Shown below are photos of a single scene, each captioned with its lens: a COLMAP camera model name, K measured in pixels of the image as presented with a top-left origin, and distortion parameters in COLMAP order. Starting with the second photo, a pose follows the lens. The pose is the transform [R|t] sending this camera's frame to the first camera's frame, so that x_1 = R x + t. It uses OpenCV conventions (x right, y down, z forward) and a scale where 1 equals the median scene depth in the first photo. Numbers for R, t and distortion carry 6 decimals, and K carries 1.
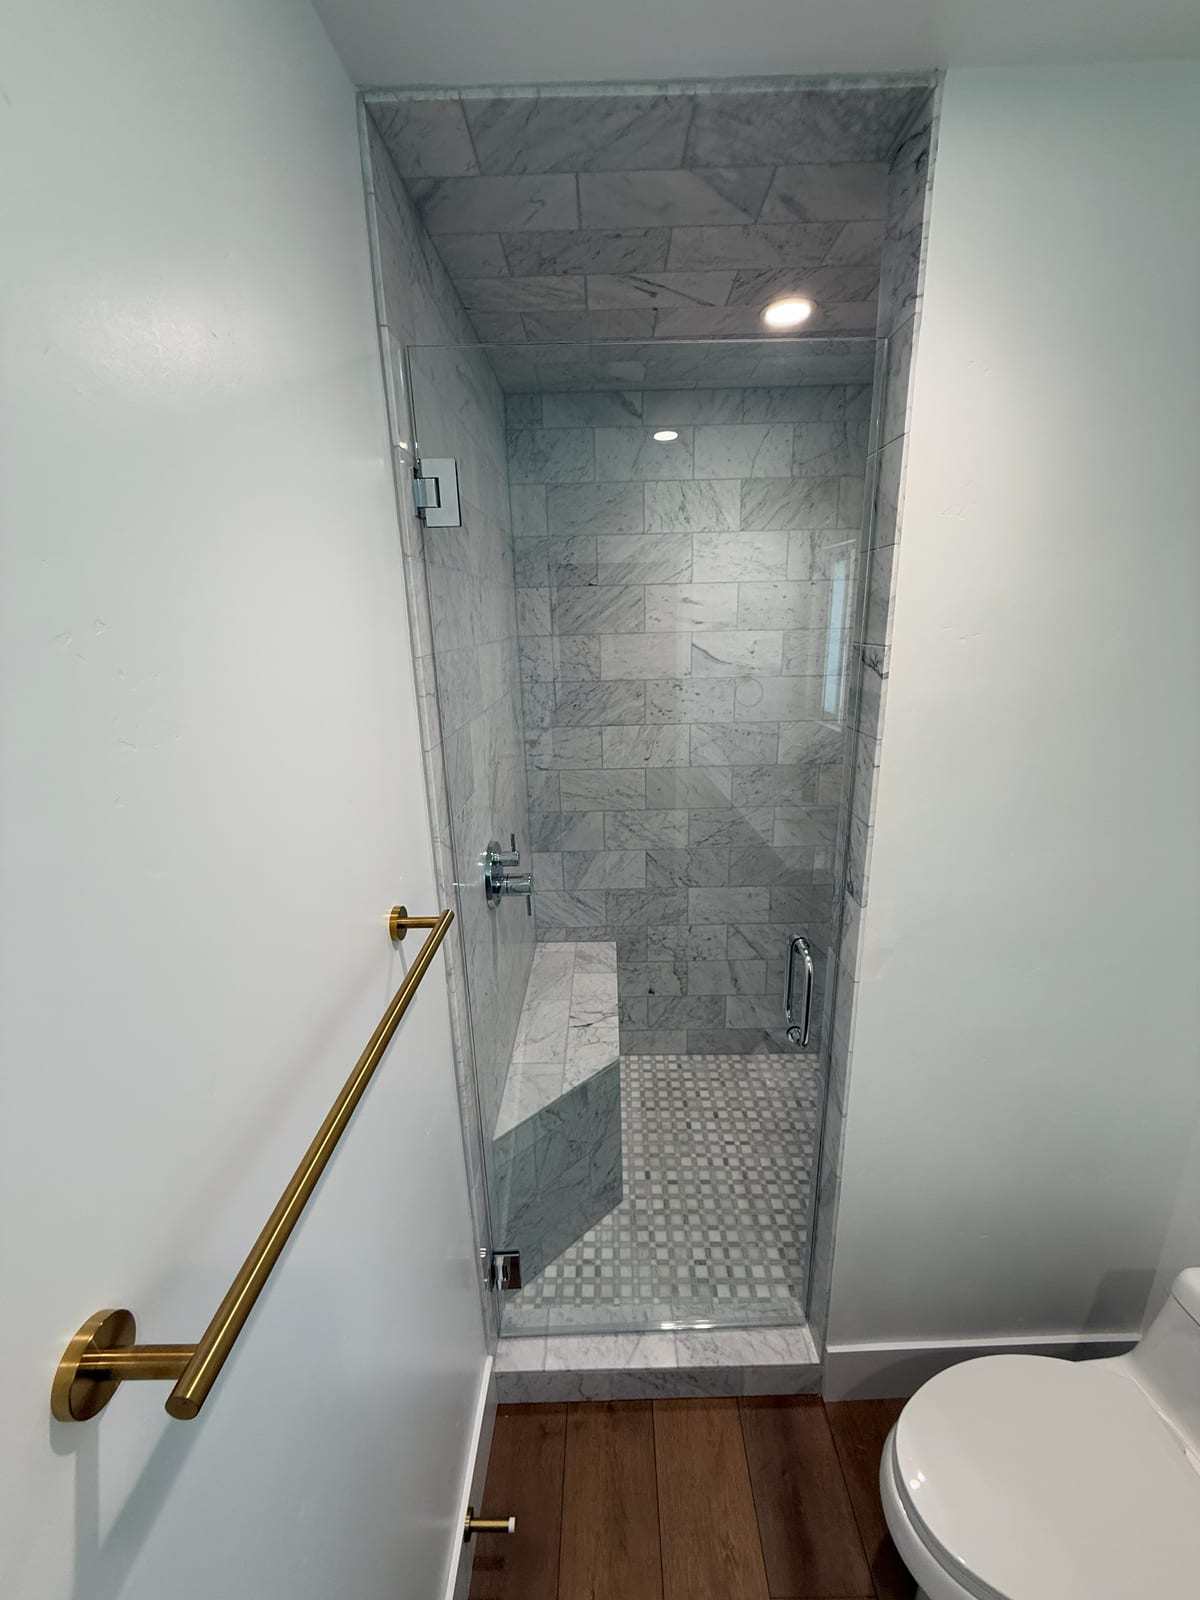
lens RADIAL K [[640.4, 0, 604.9], [0, 640.4, 801.3], [0, 0, 1]] dist [-0.006007, 0.001657]
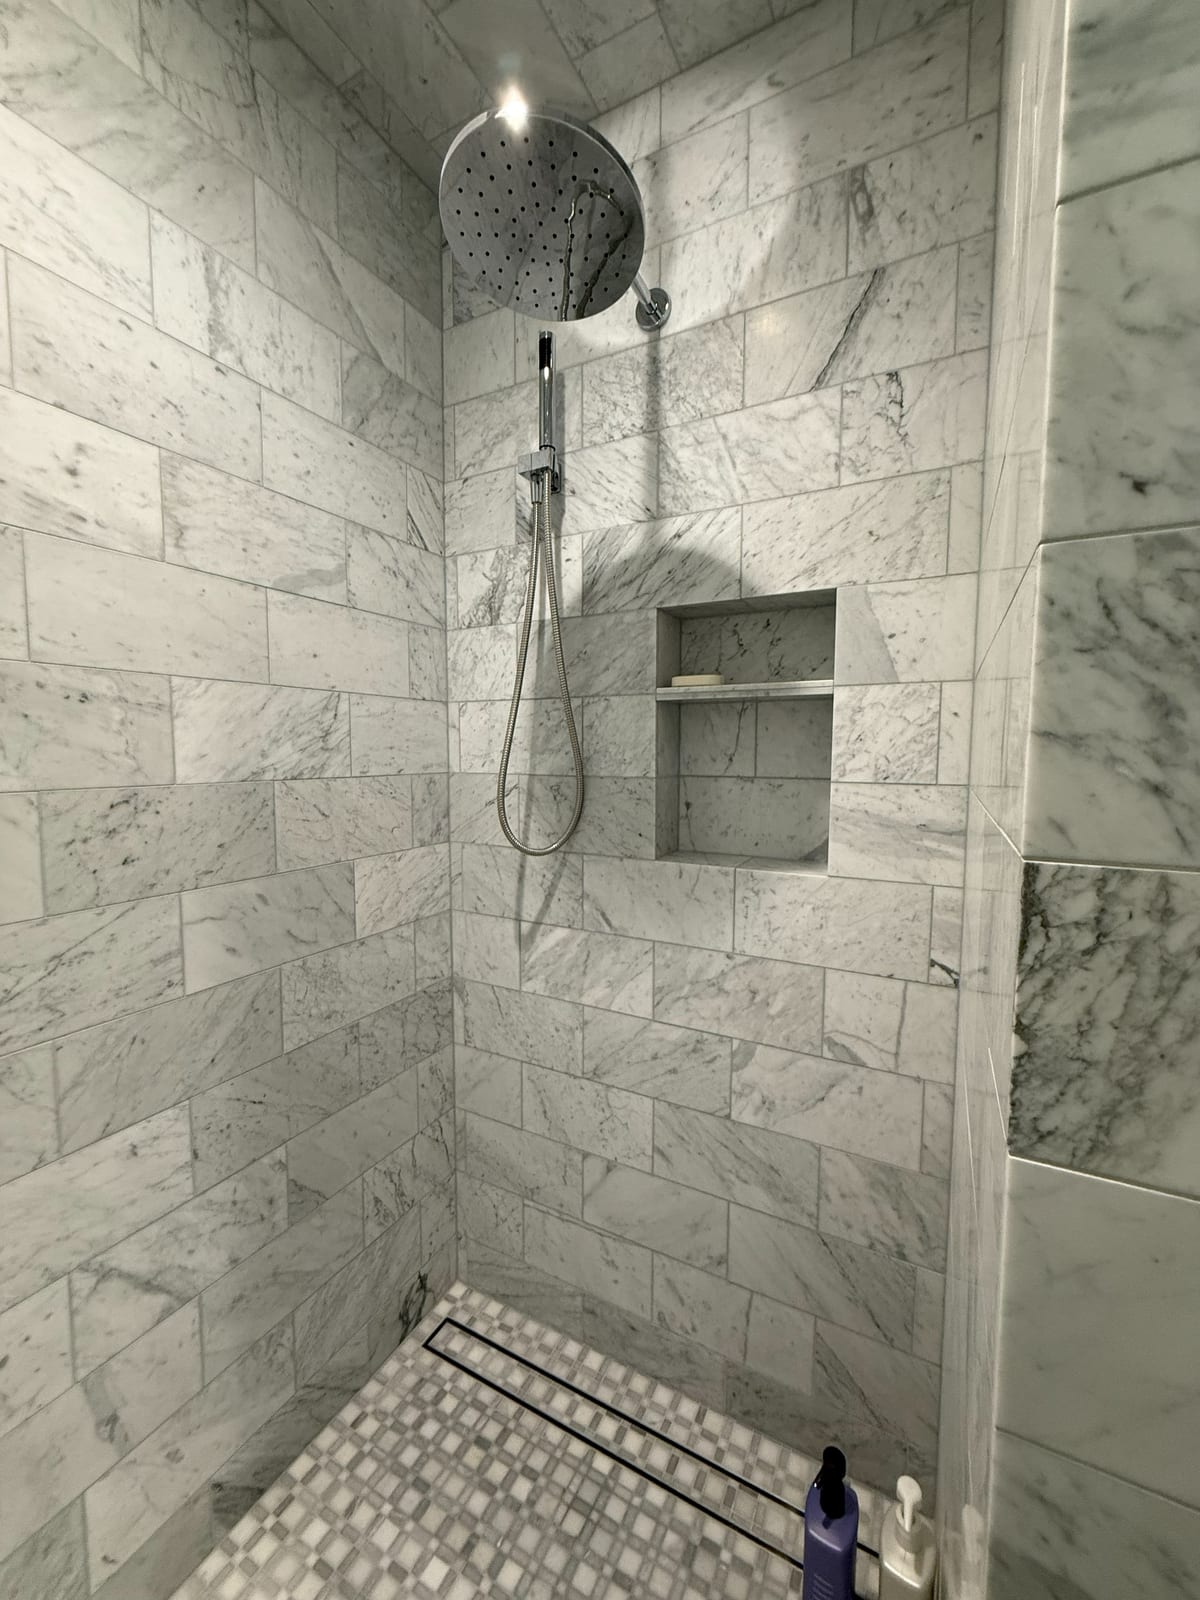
lens RADIAL K [[640.4, 0, 598.4], [0, 640.4, 795.1], [0, 0, 1]] dist [-0.006007, 0.001657]
pose [[0.470330, -0.040874, 0.881544, 0.040372], [0.225438, 0.971348, -0.075240, 0.038555], [-0.853210, 0.234121, 0.466068, 0.580546]]
